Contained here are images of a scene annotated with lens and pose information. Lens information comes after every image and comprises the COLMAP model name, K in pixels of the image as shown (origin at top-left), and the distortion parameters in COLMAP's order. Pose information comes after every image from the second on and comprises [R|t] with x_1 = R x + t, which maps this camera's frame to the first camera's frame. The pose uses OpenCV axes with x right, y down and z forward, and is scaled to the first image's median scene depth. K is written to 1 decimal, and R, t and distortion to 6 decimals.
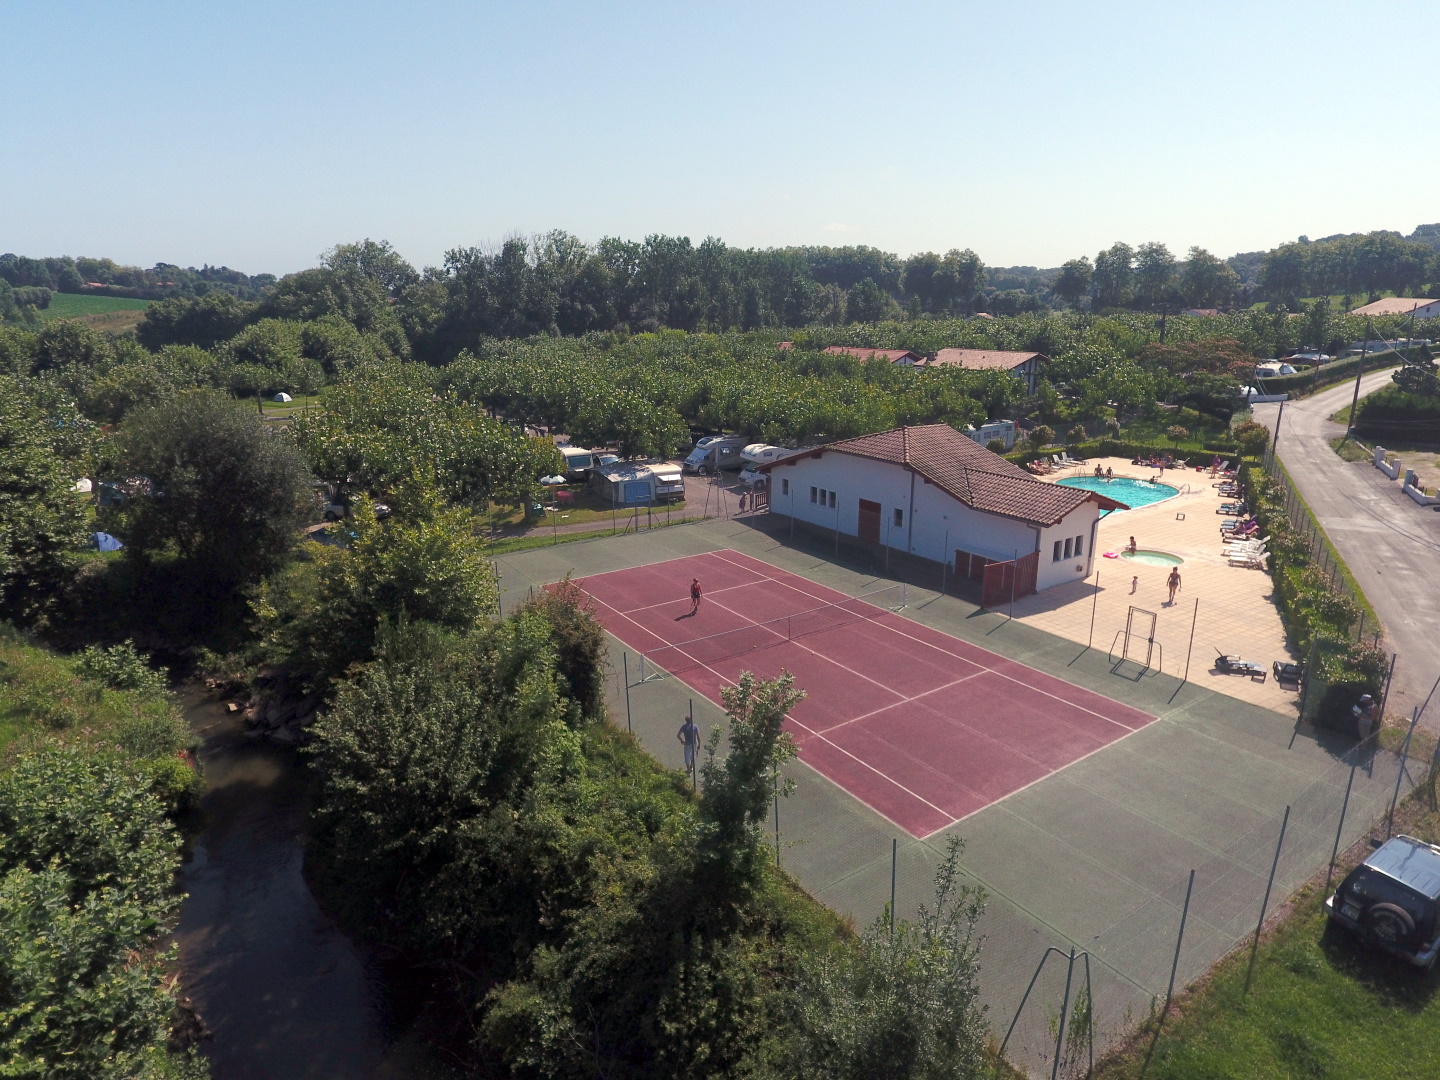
lens RADIAL K [[837.7, 0, 720.0], [0, 837.7, 540.0], [0, 0, 1]] dist [-0.002676, -0.000943]
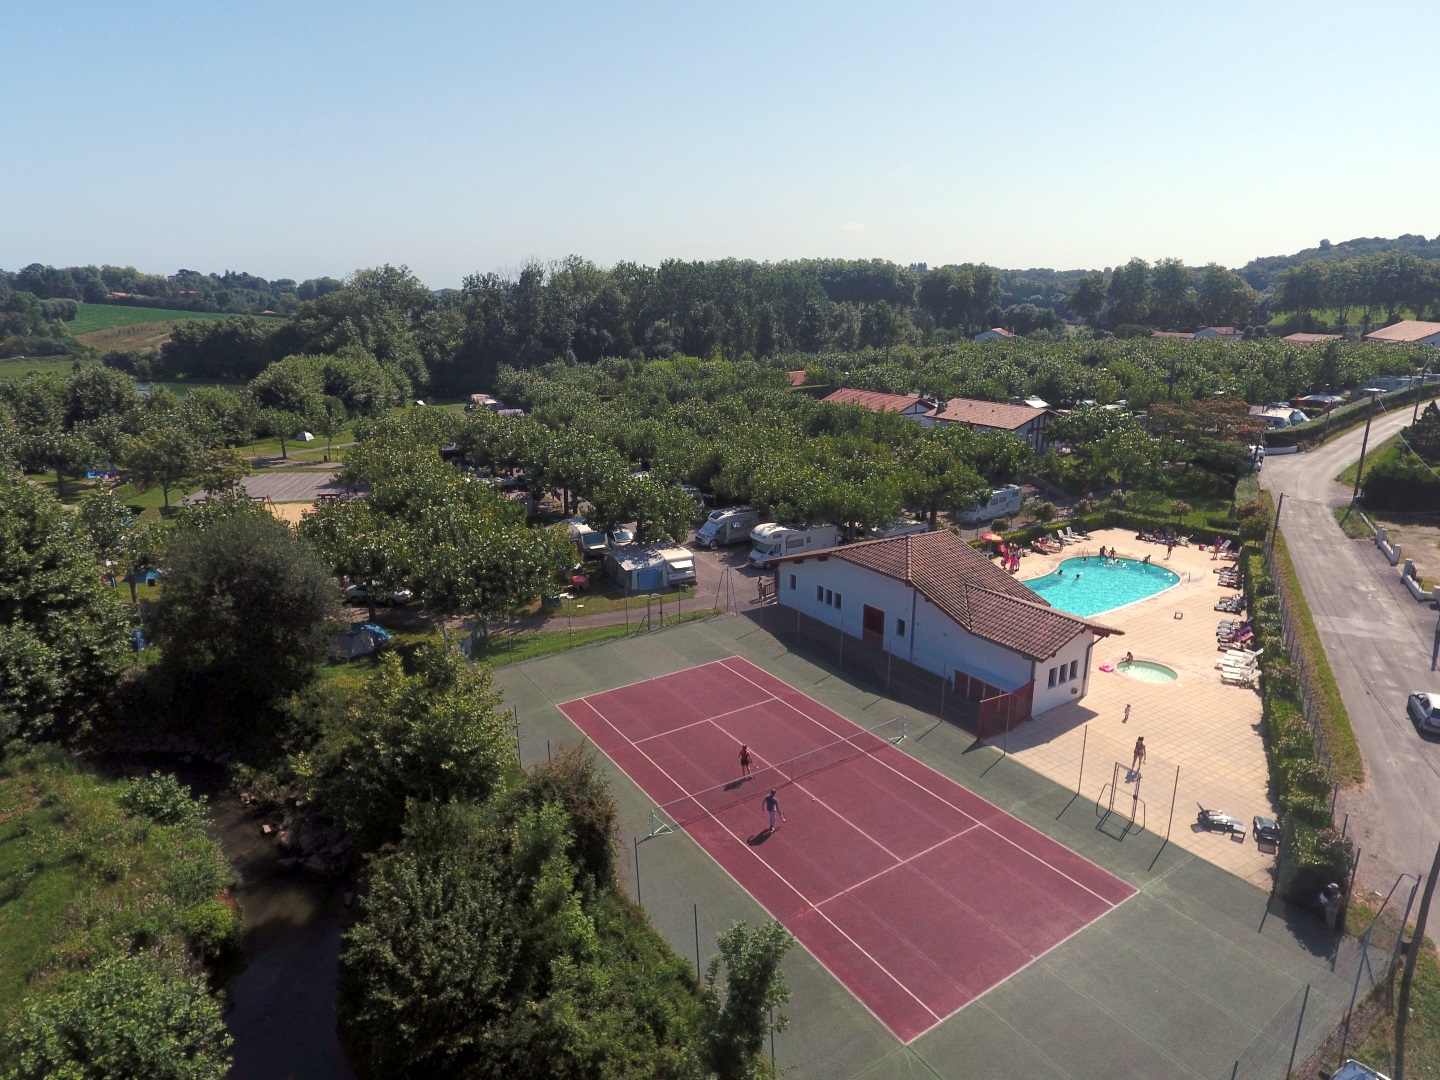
lens RADIAL K [[838.0, 0, 720.0], [0, 838.0, 540.0], [0, 0, 1]] dist [-0.003063, -0.000556]
pose [[0.999844, 0.004480, -0.017065, 0.005628], [-0.004511, 0.999988, -0.001809, -0.116633], [0.017056, 0.001885, 0.999853, -0.035582]]
